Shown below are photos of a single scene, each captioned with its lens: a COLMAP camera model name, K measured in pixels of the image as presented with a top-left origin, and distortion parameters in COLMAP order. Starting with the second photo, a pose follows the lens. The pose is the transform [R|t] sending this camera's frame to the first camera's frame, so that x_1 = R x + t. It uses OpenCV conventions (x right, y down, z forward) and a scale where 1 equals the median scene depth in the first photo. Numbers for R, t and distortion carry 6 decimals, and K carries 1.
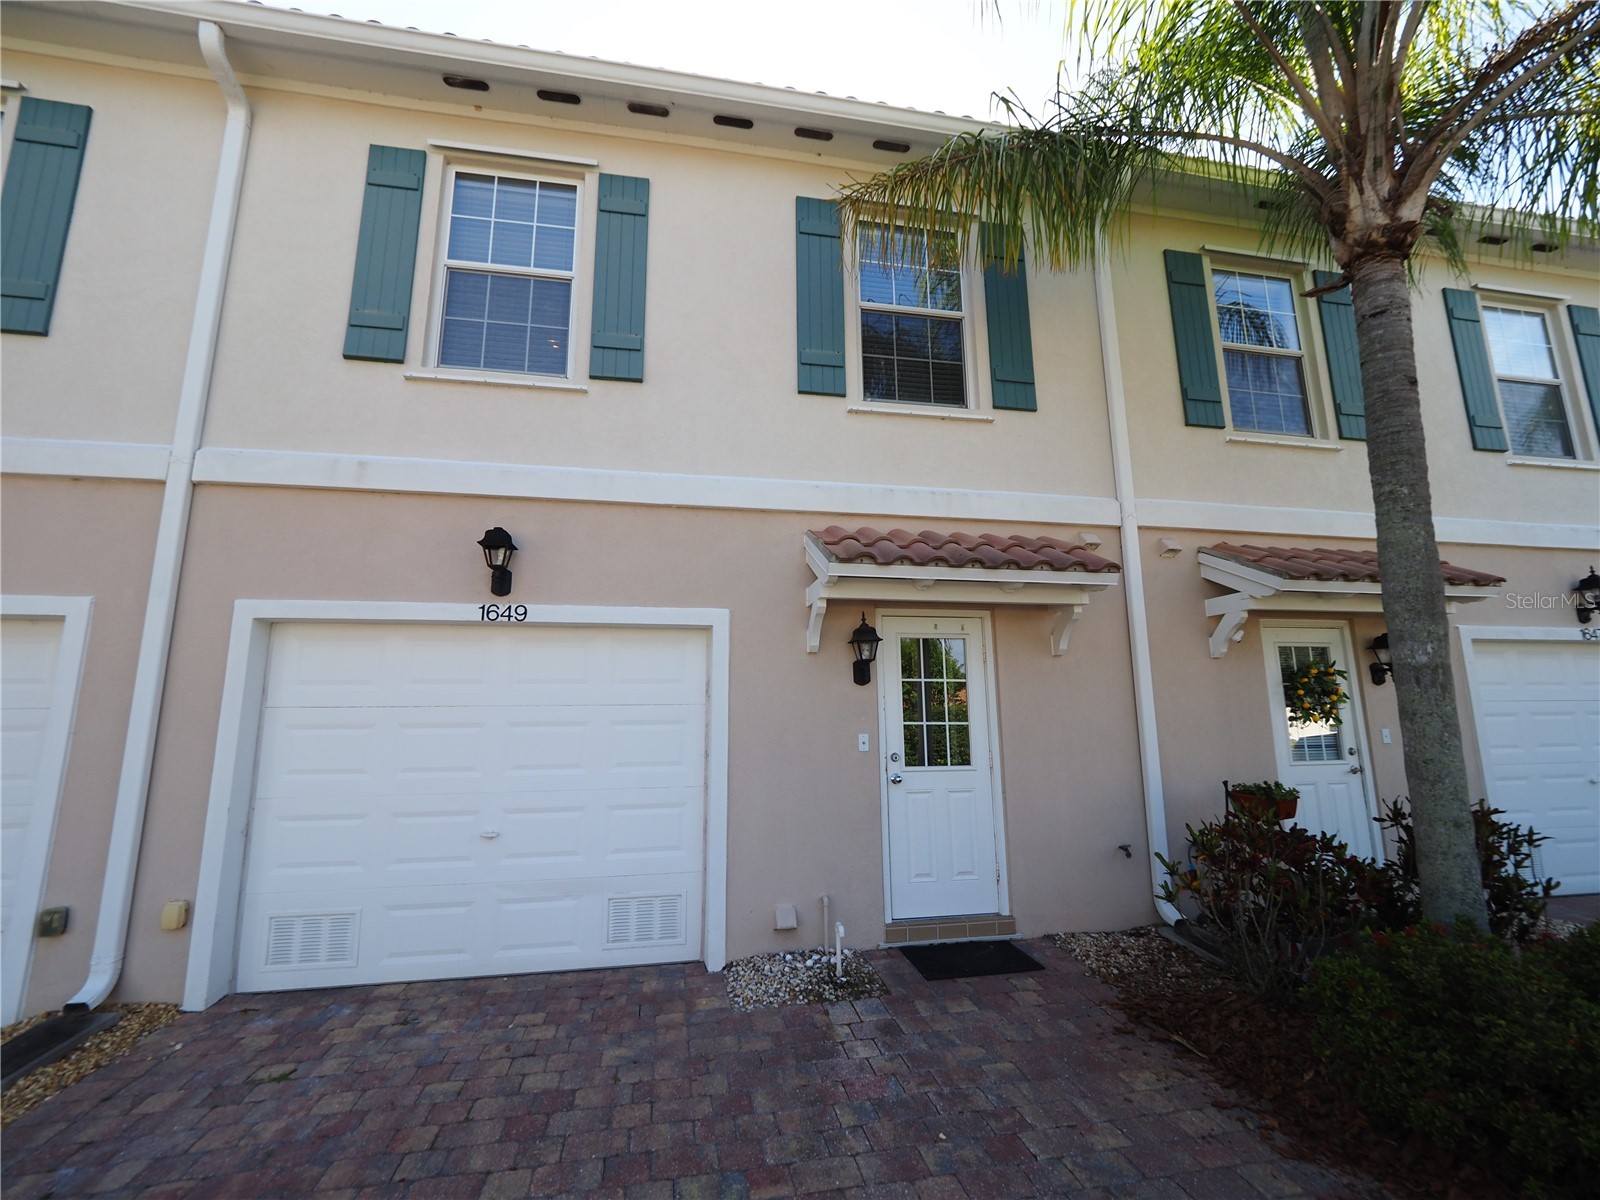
lens RADIAL K [[672.3, 0, 798.6], [0, 672.3, 602.5], [0, 0, 1]] dist [-0.006161, 0.000546]
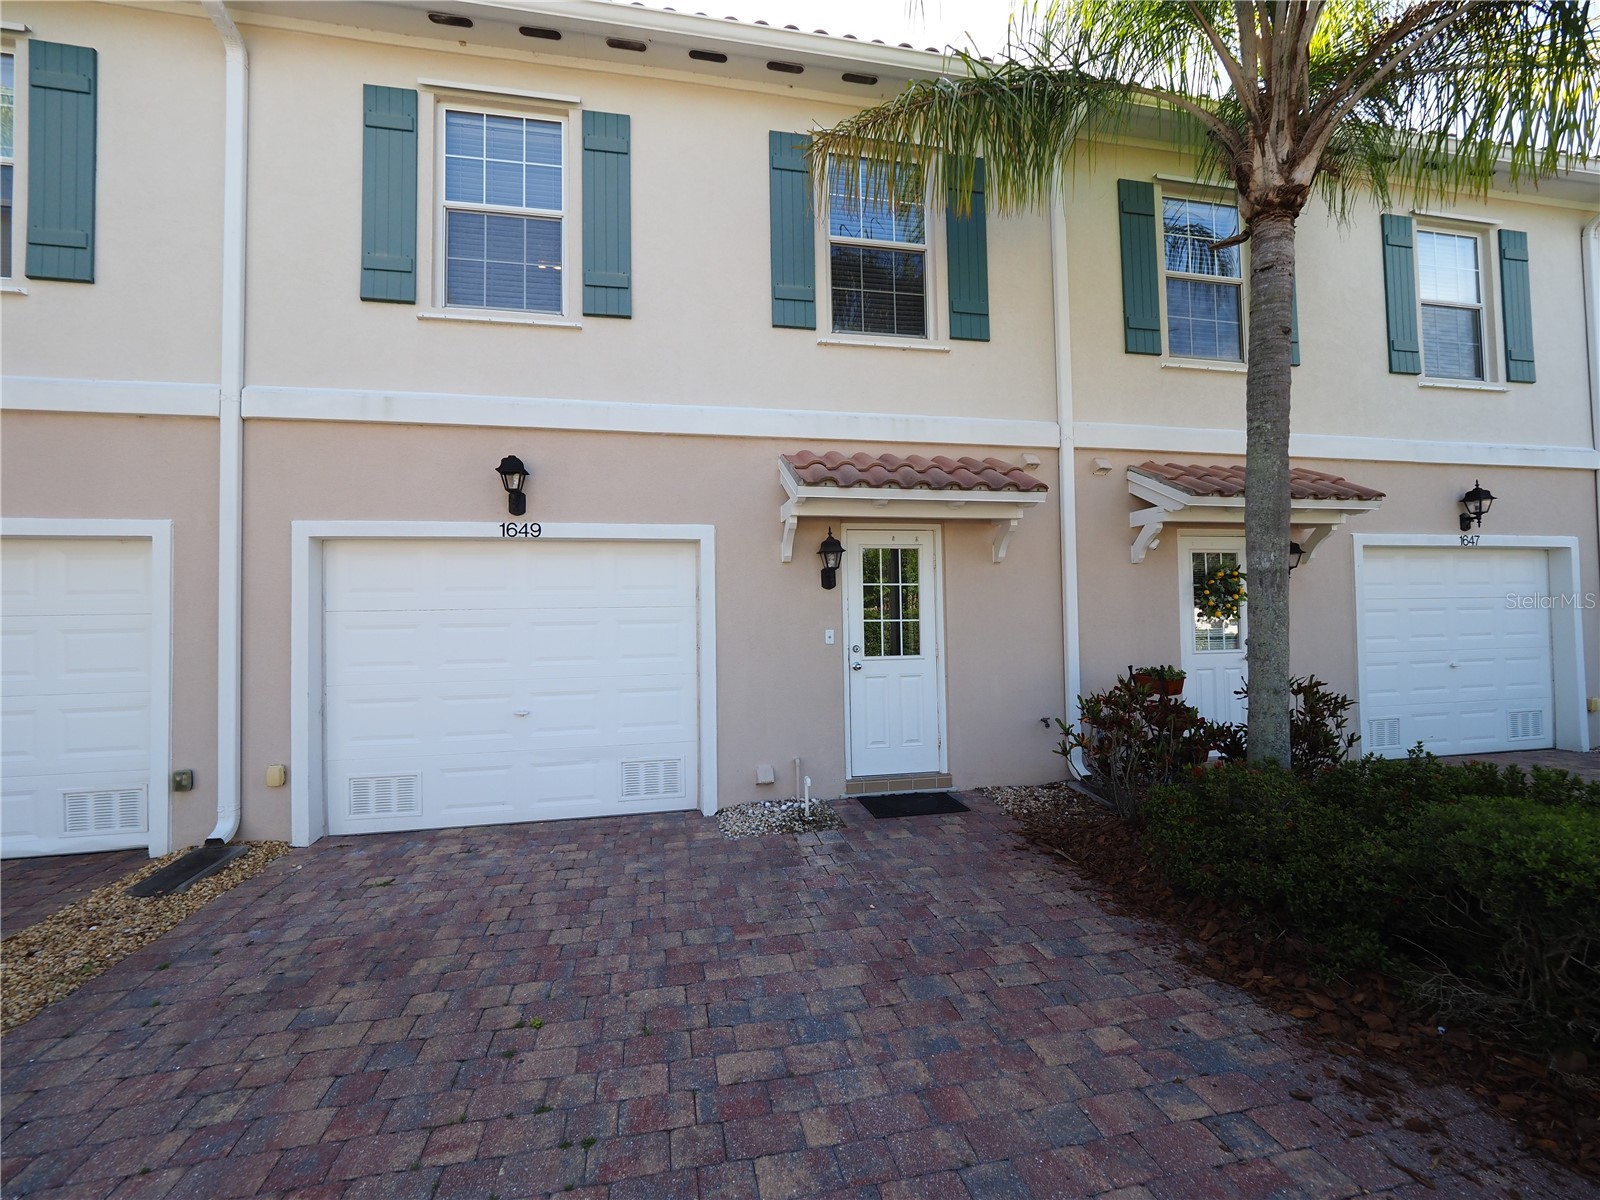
lens RADIAL K [[672.3, 0, 798.6], [0, 672.3, 599.4], [0, 0, 1]] dist [-0.006161, 0.000546]
pose [[0.999870, -0.007983, 0.014023, 0.026307], [0.005990, 0.990578, 0.136818, -0.021438], [-0.014983, -0.136716, 0.990497, -0.178747]]
